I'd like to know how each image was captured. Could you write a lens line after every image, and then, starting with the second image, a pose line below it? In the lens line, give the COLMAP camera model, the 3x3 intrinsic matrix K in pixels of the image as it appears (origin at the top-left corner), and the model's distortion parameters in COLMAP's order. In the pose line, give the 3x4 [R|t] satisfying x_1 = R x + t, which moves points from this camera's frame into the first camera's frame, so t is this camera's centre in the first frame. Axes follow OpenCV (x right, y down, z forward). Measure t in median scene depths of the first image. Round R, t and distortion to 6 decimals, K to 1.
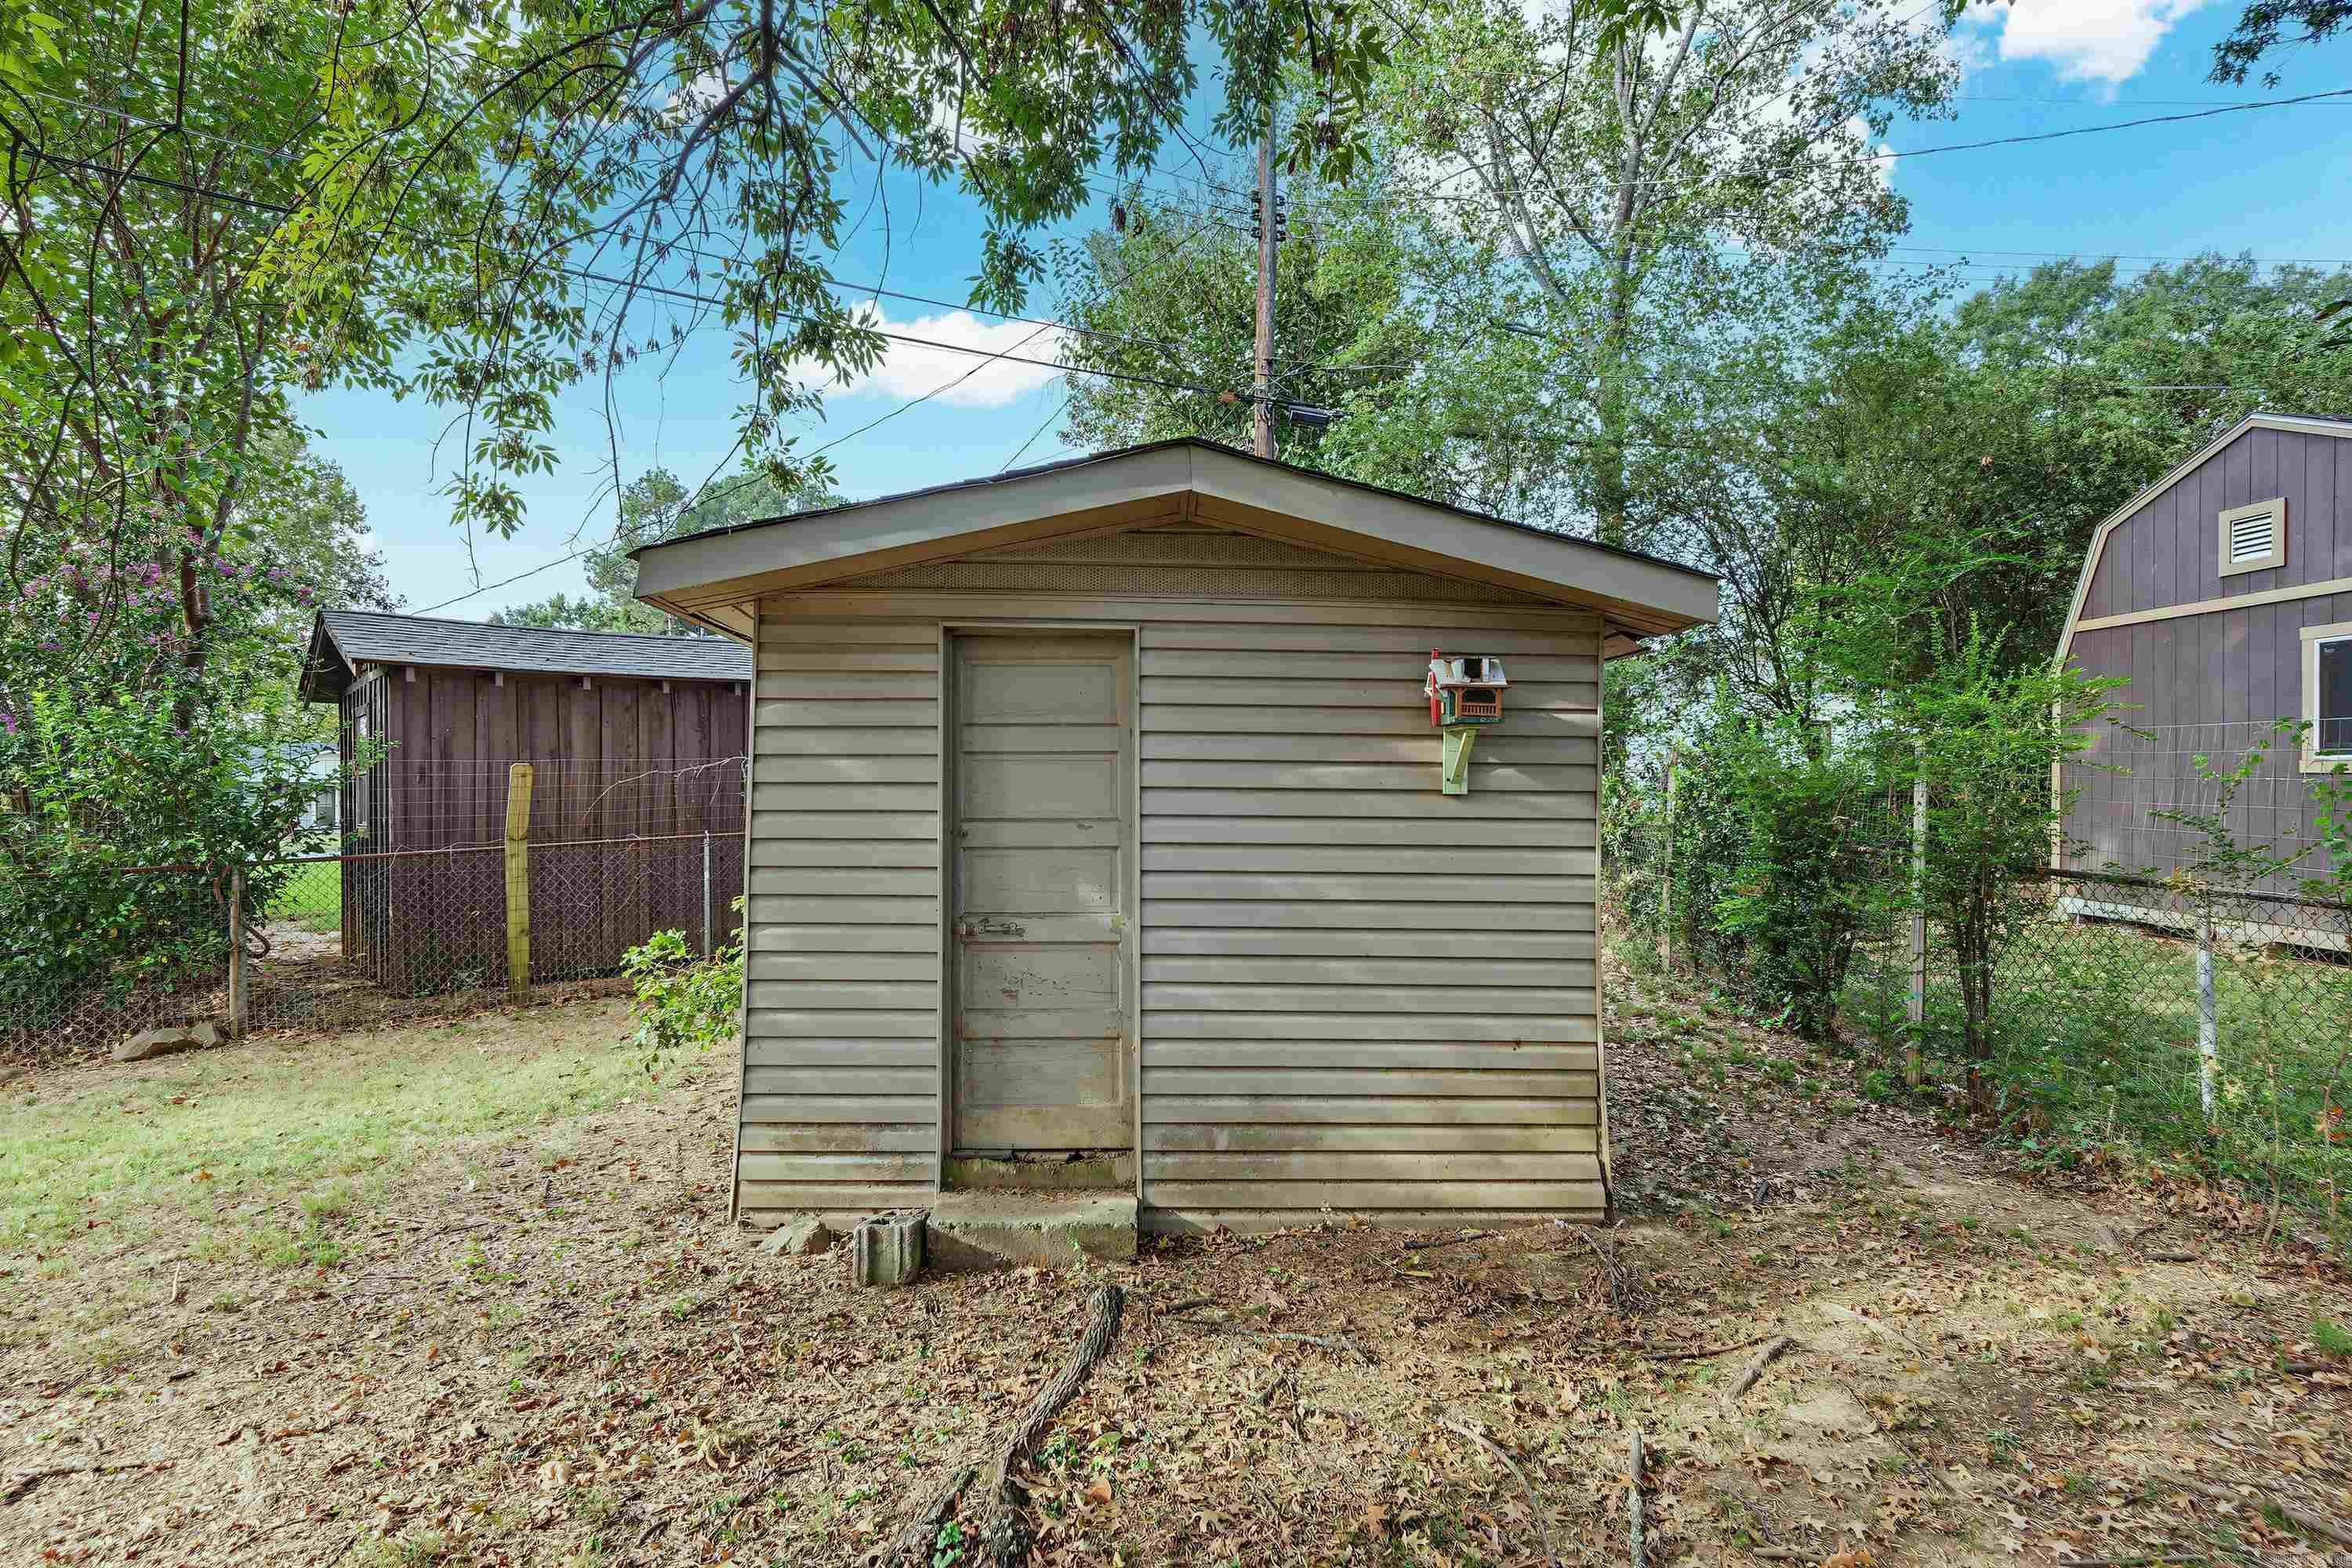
lens RADIAL K [[1149.7, 0, 1176.0], [0, 1149.7, 784.0], [0, 0, 1]] dist [0.005827, -0.000010]
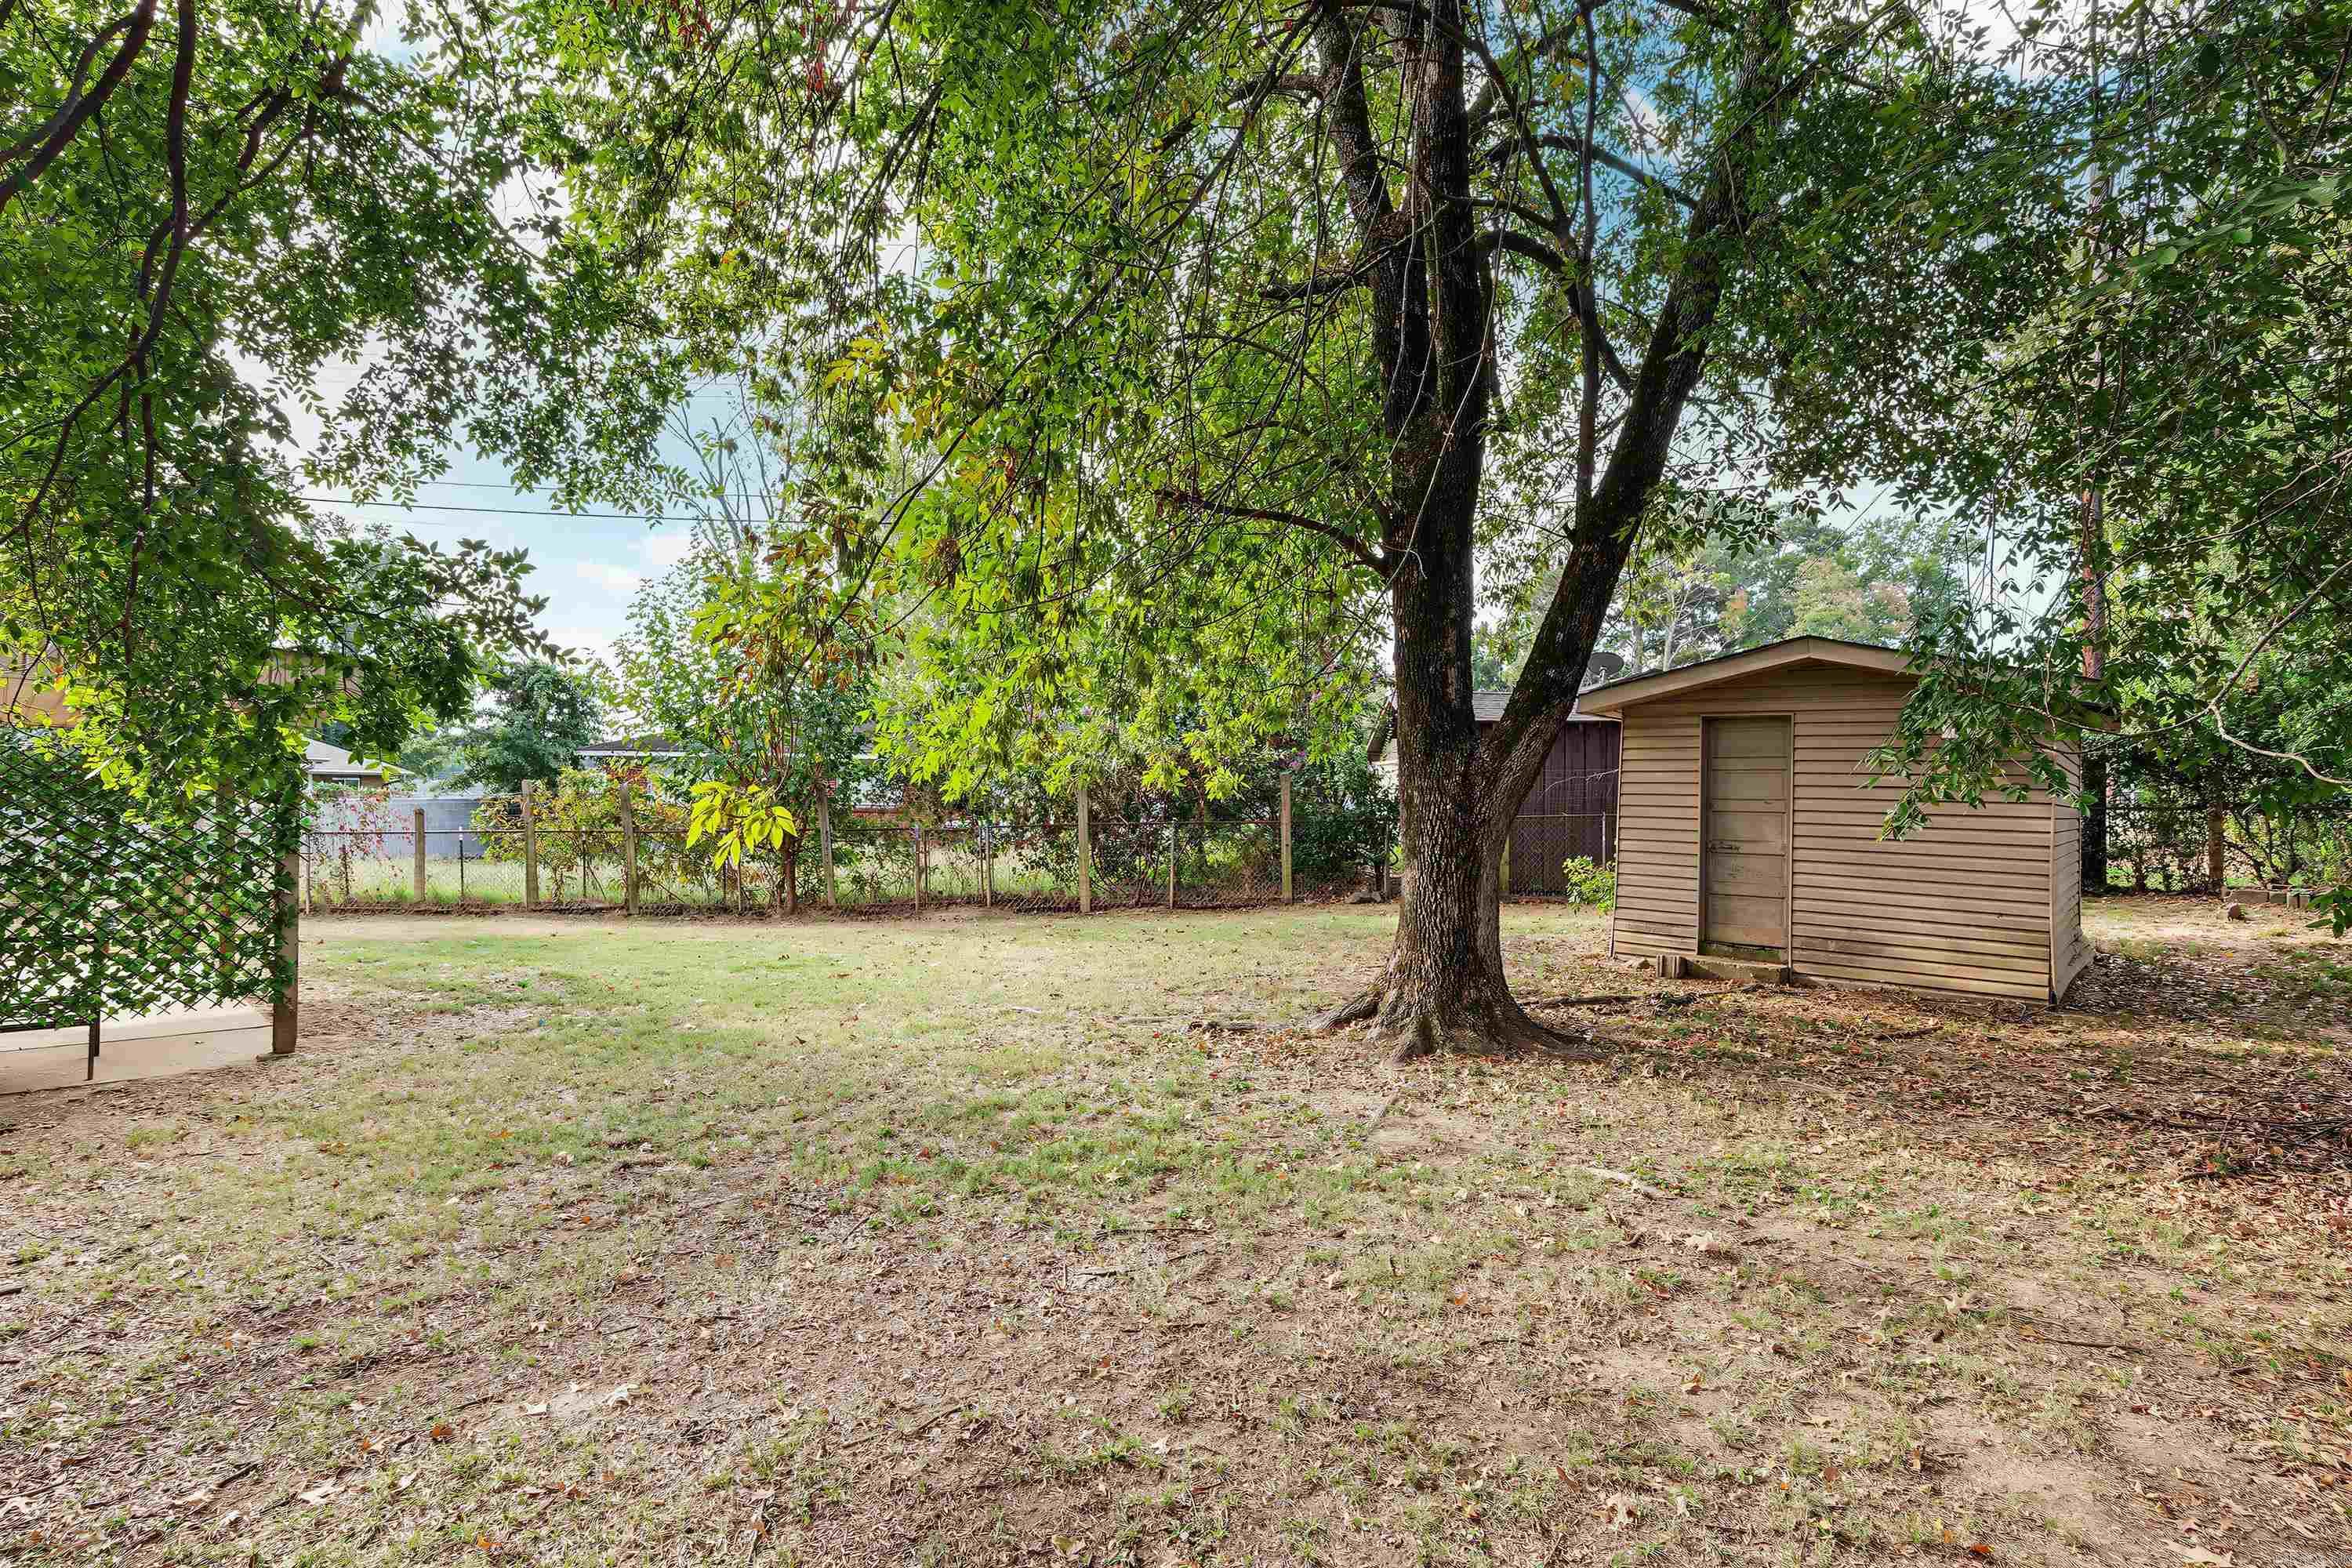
lens RADIAL K [[1149.7, 0, 1176.0], [0, 1149.7, 784.0], [0, 0, 1]] dist [0.005827, -0.000010]
pose [[0.732664, 0.007516, -0.680549, 0.616016], [-0.009345, 0.999956, 0.000983, 0.009196], [0.680527, 0.005639, 0.732702, -1.461734]]
